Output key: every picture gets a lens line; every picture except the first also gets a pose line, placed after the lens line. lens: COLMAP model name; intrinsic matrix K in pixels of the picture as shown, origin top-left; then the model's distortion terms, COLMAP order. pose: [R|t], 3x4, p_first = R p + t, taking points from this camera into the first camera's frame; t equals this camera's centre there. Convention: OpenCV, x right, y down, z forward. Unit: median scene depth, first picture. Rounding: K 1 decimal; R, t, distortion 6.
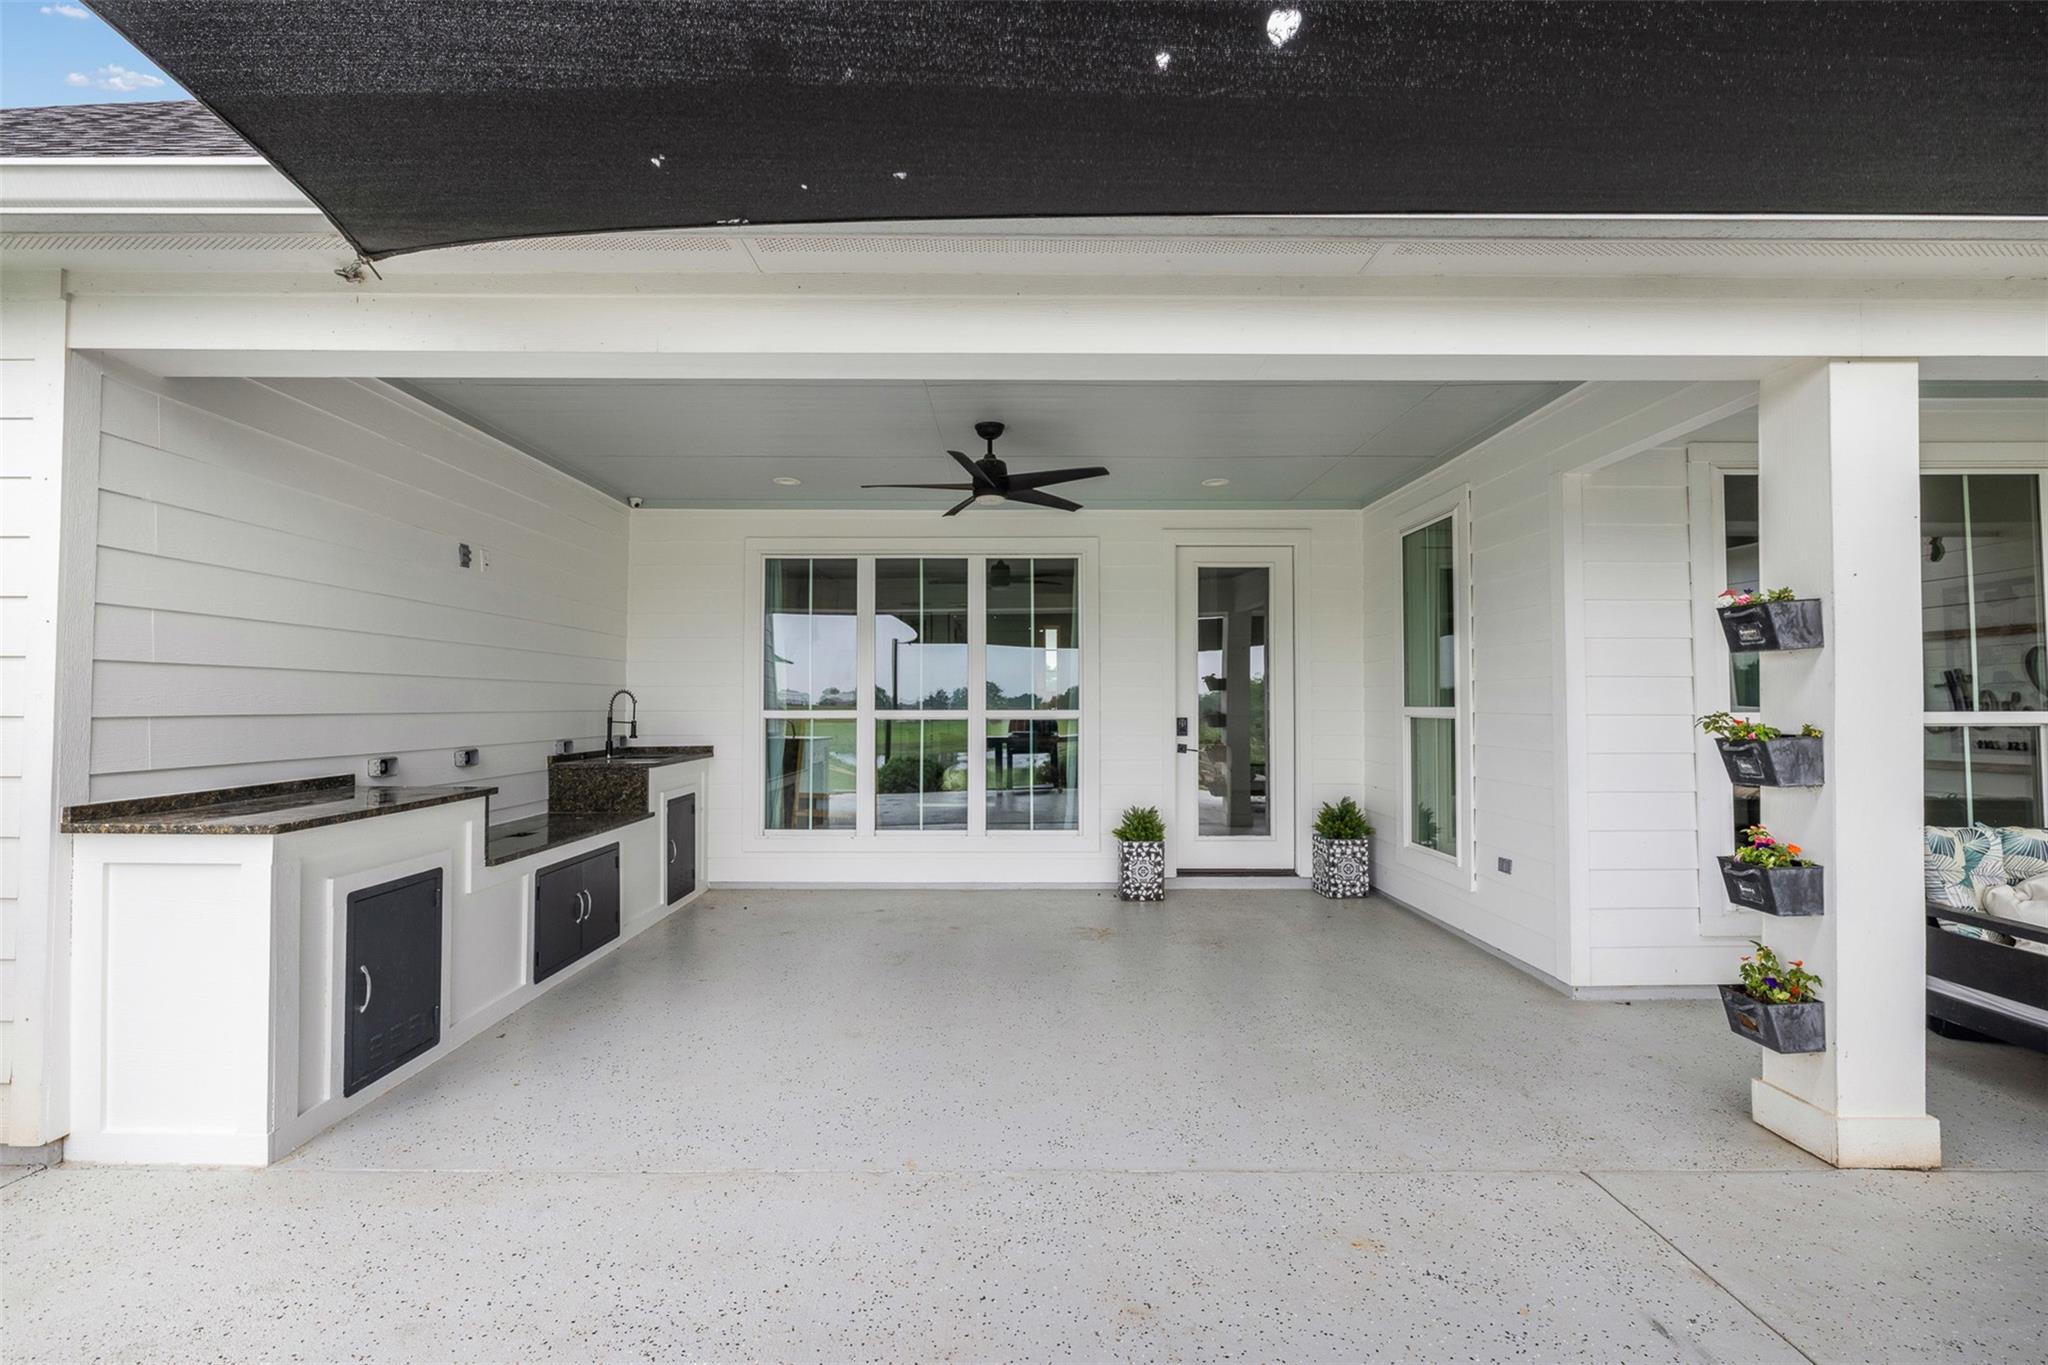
lens RADIAL K [[941.4, 0, 1022.6], [0, 941.4, 679.7], [0, 0, 1]] dist [-0.000102, -0.000006]
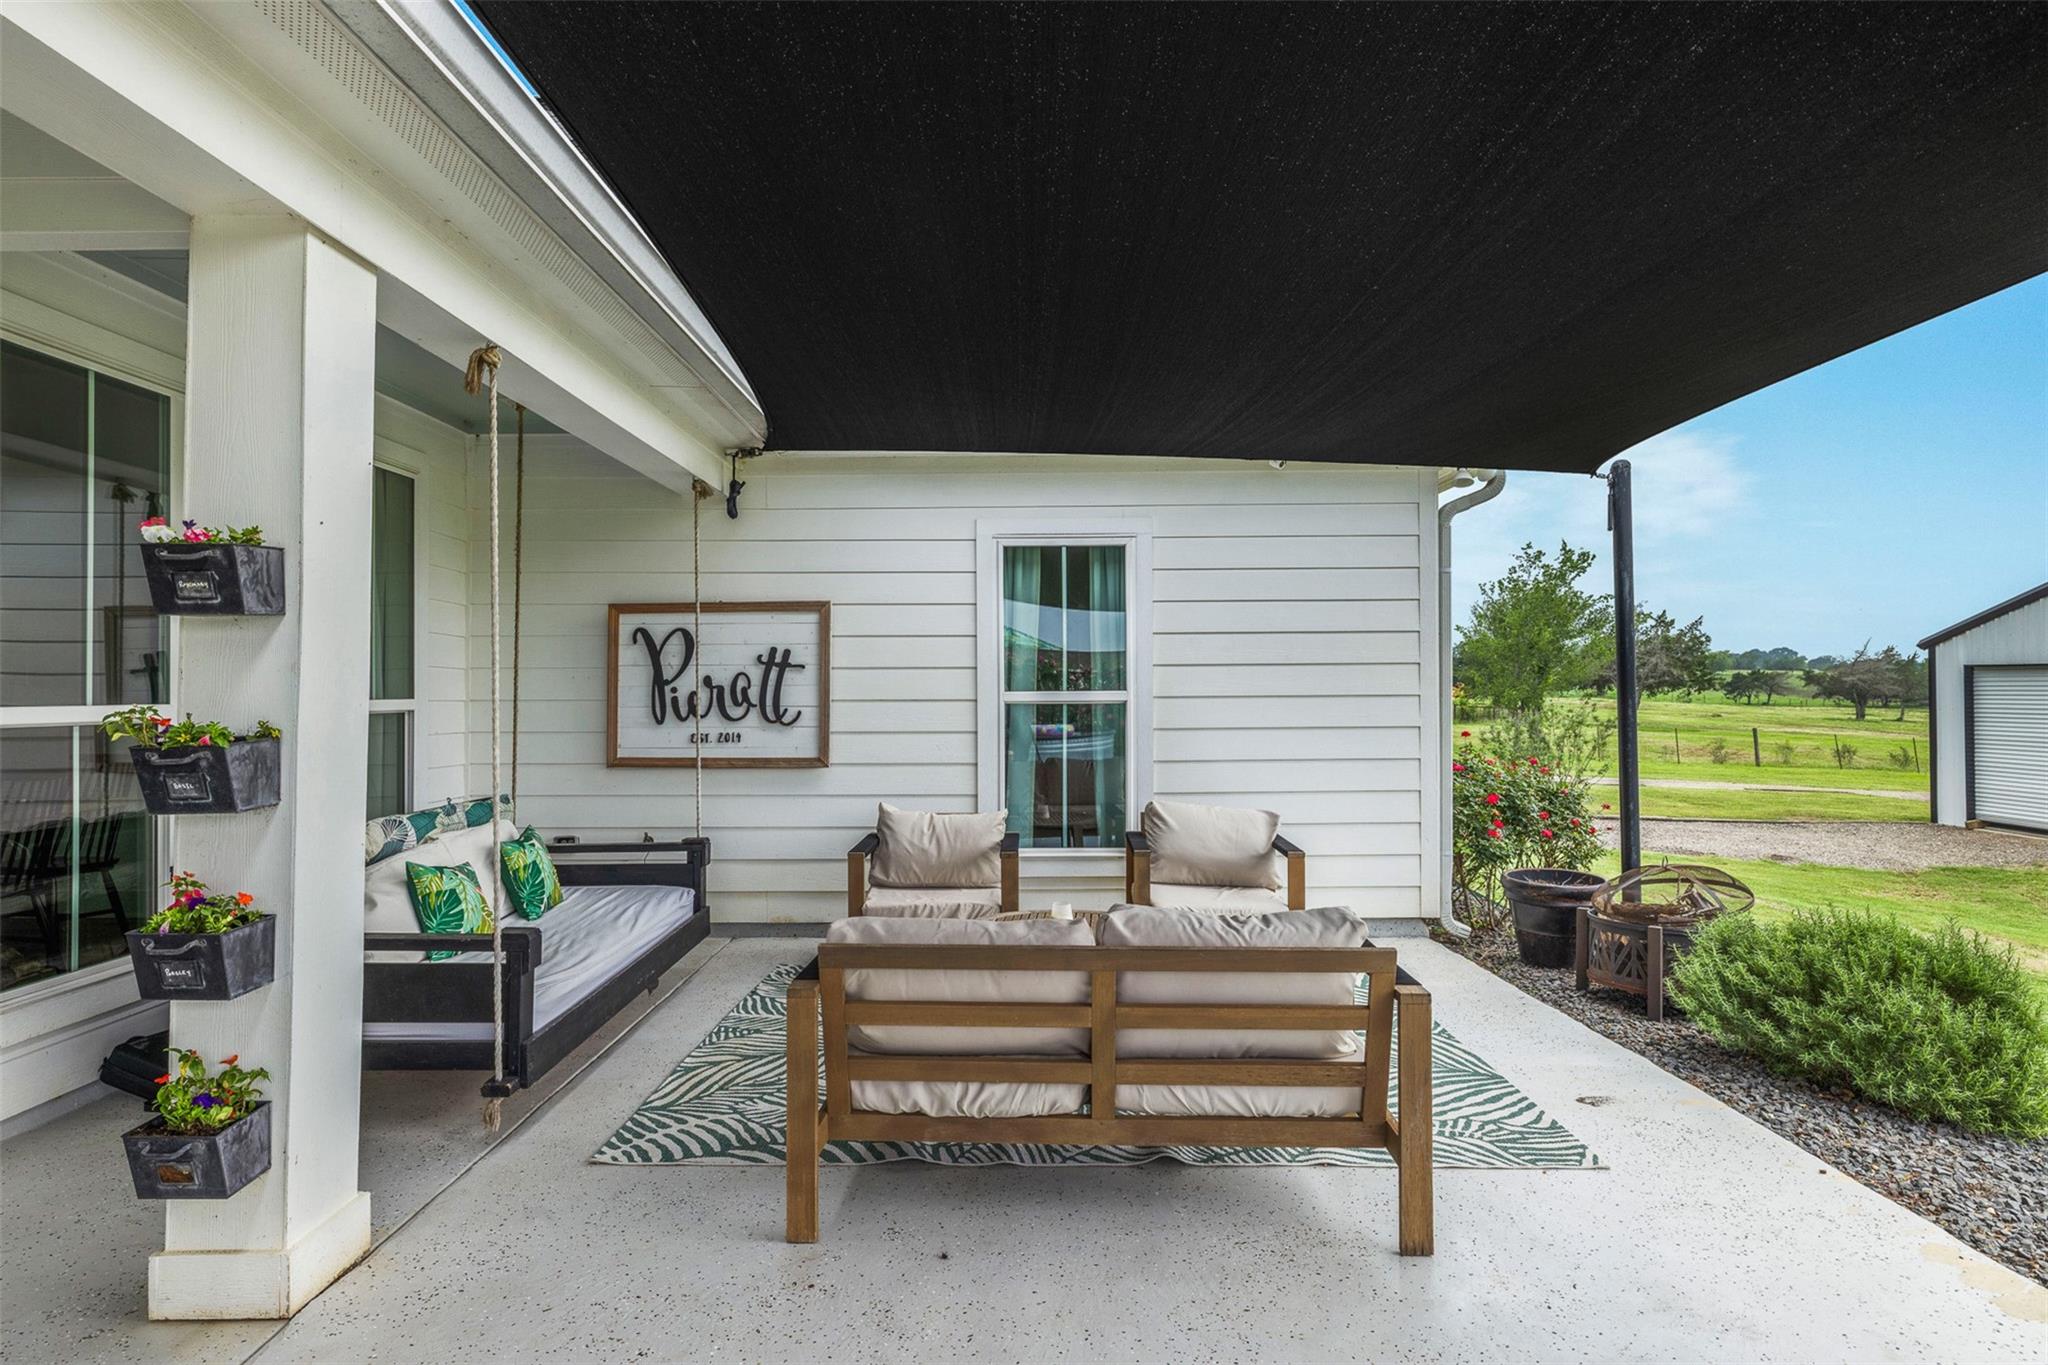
lens RADIAL K [[1126.0, 0, 1009.3], [0, 1126.0, 678.4], [0, 0, 1]] dist [0.003879, -0.000553]
pose [[0.015441, 0.008882, 0.999841, -0.017179], [-0.020476, 0.999754, -0.008565, 0.010736], [-0.999671, -0.020341, 0.015619, 0.419910]]
